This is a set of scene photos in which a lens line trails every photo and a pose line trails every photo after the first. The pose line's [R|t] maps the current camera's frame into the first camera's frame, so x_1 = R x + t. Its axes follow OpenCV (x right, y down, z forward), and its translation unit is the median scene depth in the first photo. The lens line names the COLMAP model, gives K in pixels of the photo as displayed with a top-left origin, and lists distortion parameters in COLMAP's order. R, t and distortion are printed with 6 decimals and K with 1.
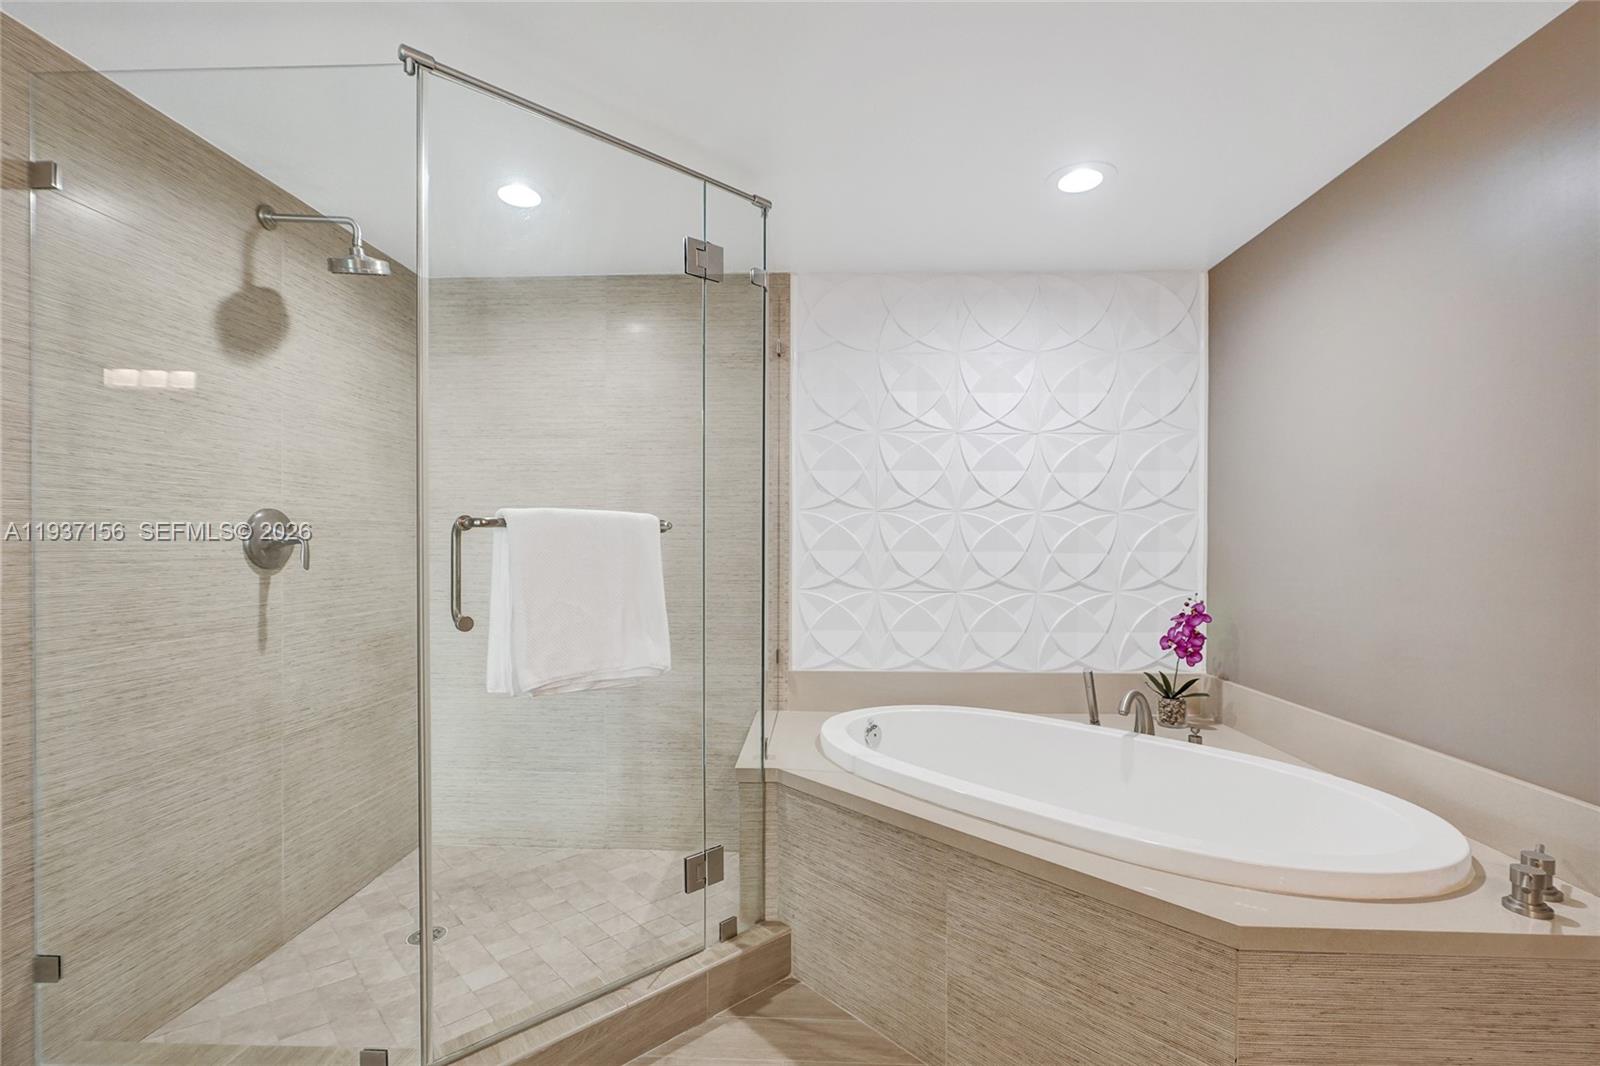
lens RADIAL K [[709.5, 0, 800.4], [0, 709.5, 544.1], [0, 0, 1]] dist [-0.005352, 0.004625]
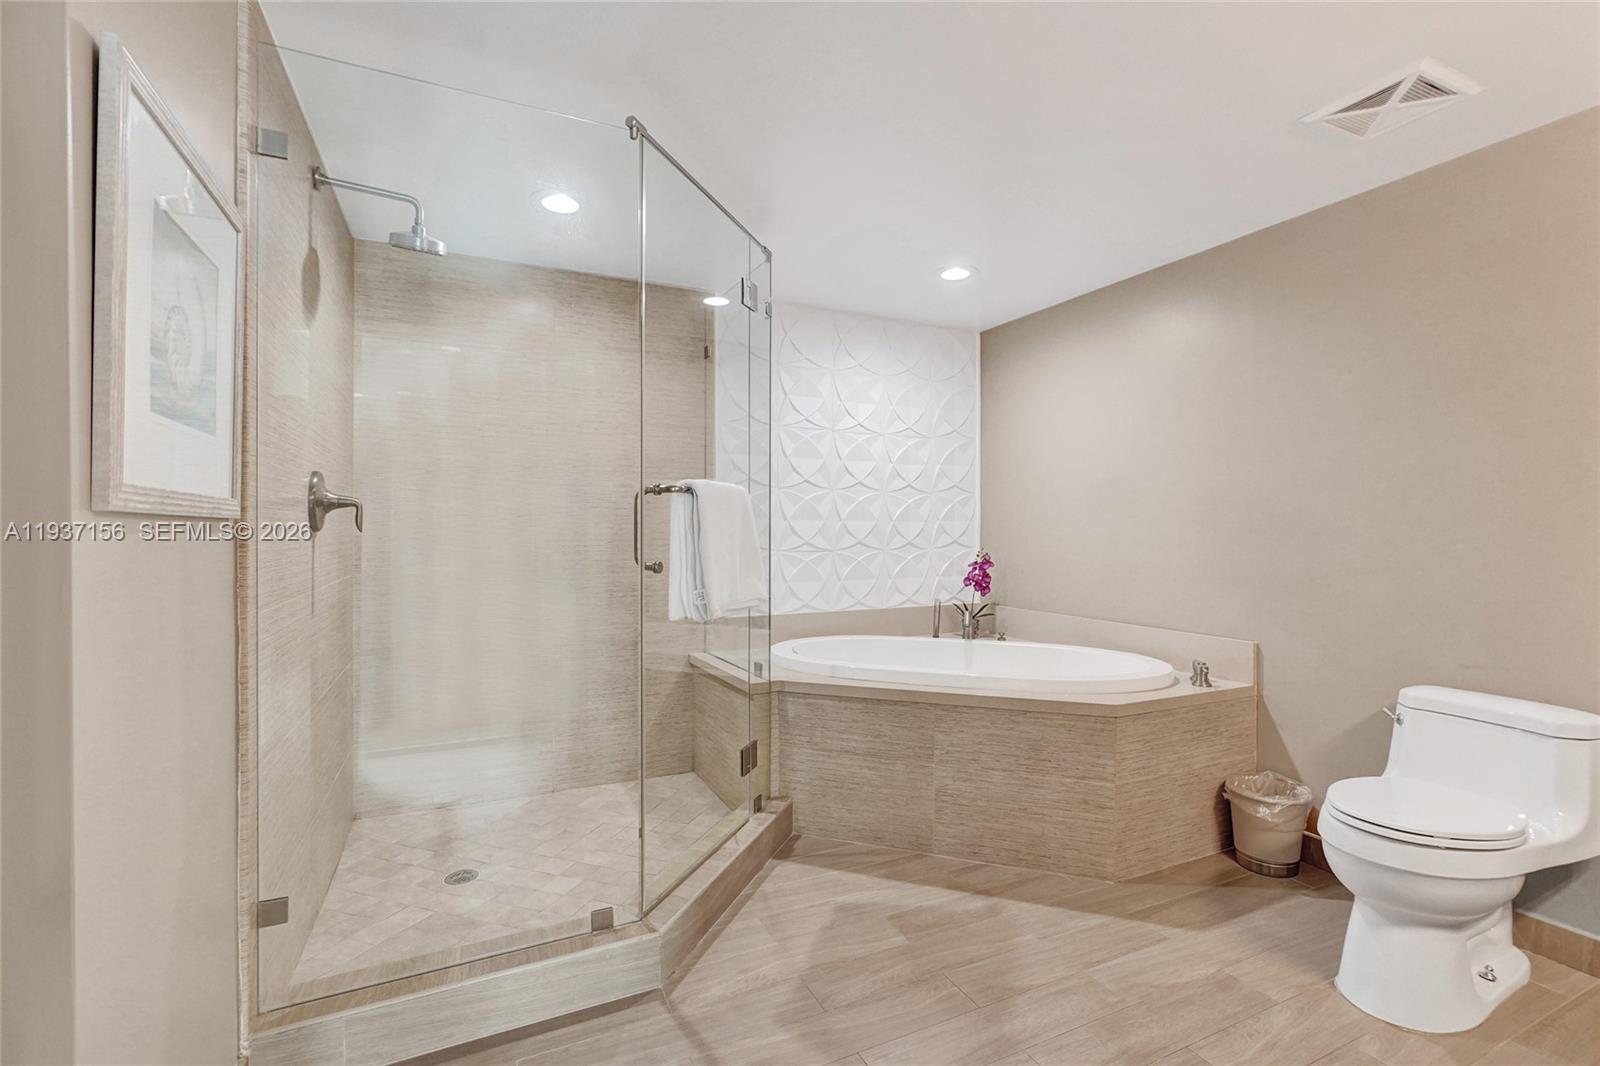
lens RADIAL K [[709.5, 0, 788.7], [0, 709.5, 517.9], [0, 0, 1]] dist [-0.005352, 0.004625]
pose [[0.889062, 0.005316, 0.457756, -0.609221], [-0.000958, 0.999952, -0.009752, 0.025001], [-0.457786, 0.008231, 0.889024, -0.183260]]
